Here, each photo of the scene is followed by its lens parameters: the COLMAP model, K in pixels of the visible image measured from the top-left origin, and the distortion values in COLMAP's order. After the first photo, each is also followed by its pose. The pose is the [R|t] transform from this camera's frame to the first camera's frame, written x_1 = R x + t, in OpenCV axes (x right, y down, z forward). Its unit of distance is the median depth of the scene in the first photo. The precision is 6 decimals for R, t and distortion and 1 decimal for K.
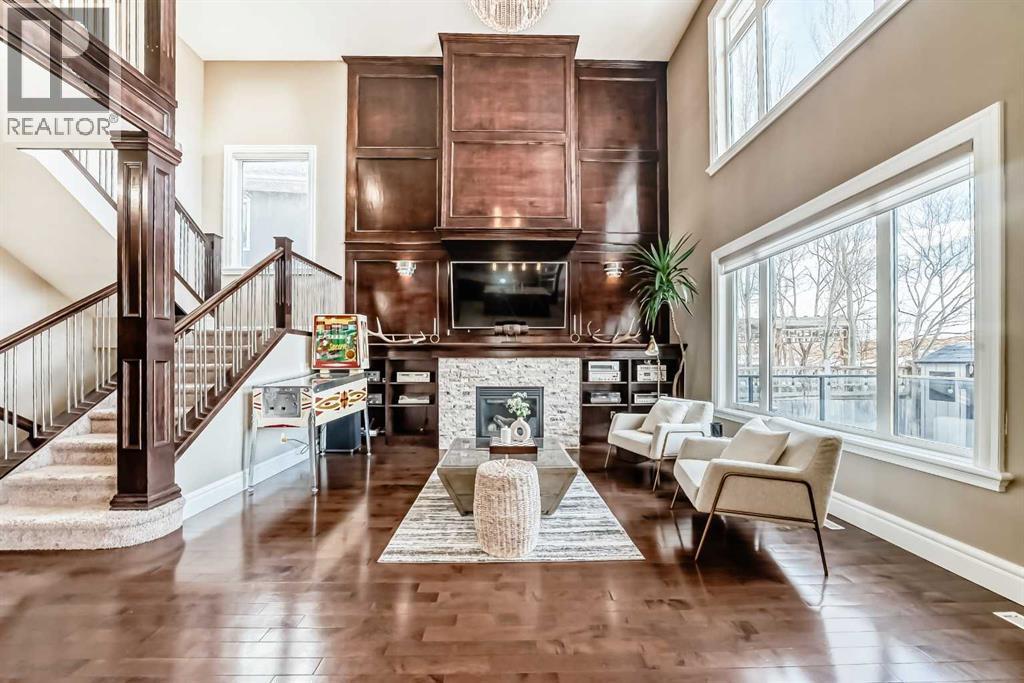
lens RADIAL K [[362.7, 0, 515.2], [0, 362.7, 356.4], [0, 0, 1]] dist [-0.015617, 0.002111]
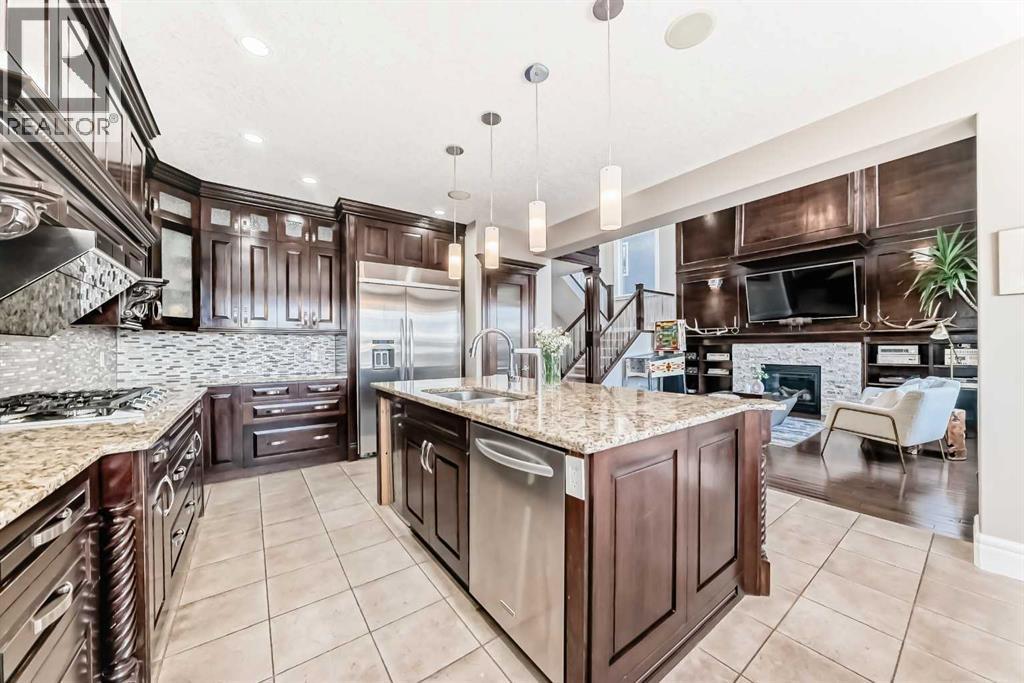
lens RADIAL K [[362.7, 0, 514.2], [0, 362.7, 349.2], [0, 0, 1]] dist [-0.015617, 0.002111]
pose [[0.572819, 0.001622, -0.819680, 0.491657], [0.012712, 0.999860, 0.010862, -0.001767], [0.819583, -0.016642, 0.572719, -0.589252]]
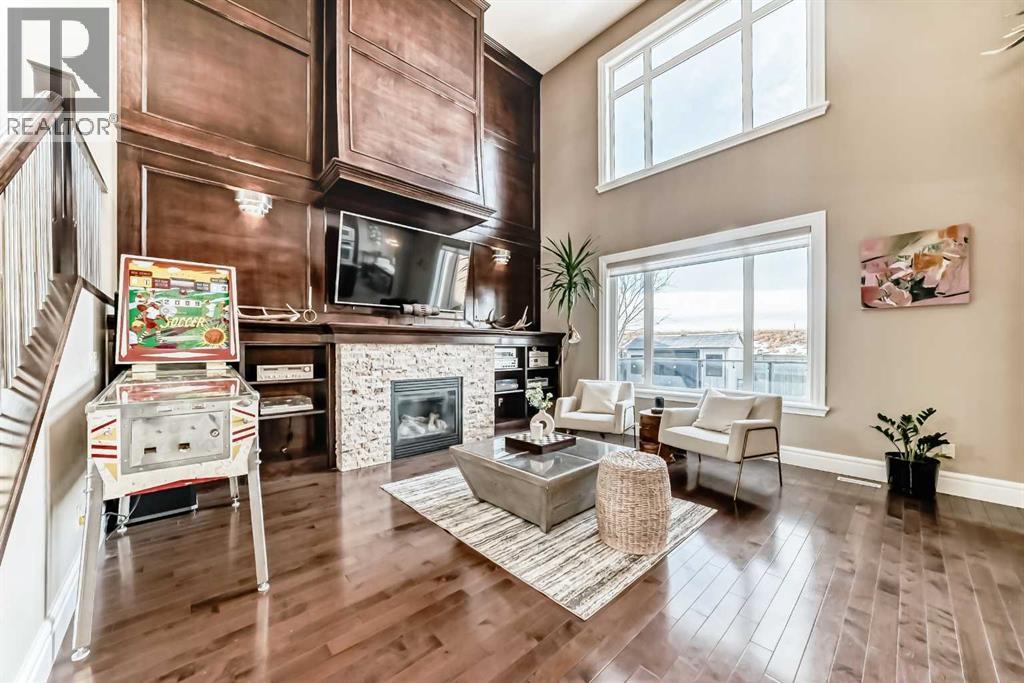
lens RADIAL K [[362.7, 0, 512.9], [0, 362.7, 351.0], [0, 0, 1]] dist [-0.015617, 0.002111]
pose [[0.752707, -0.005609, 0.658332, -0.422405], [-0.007279, 0.999832, 0.016840, 0.004157], [-0.658316, -0.017468, 0.752539, 0.241109]]
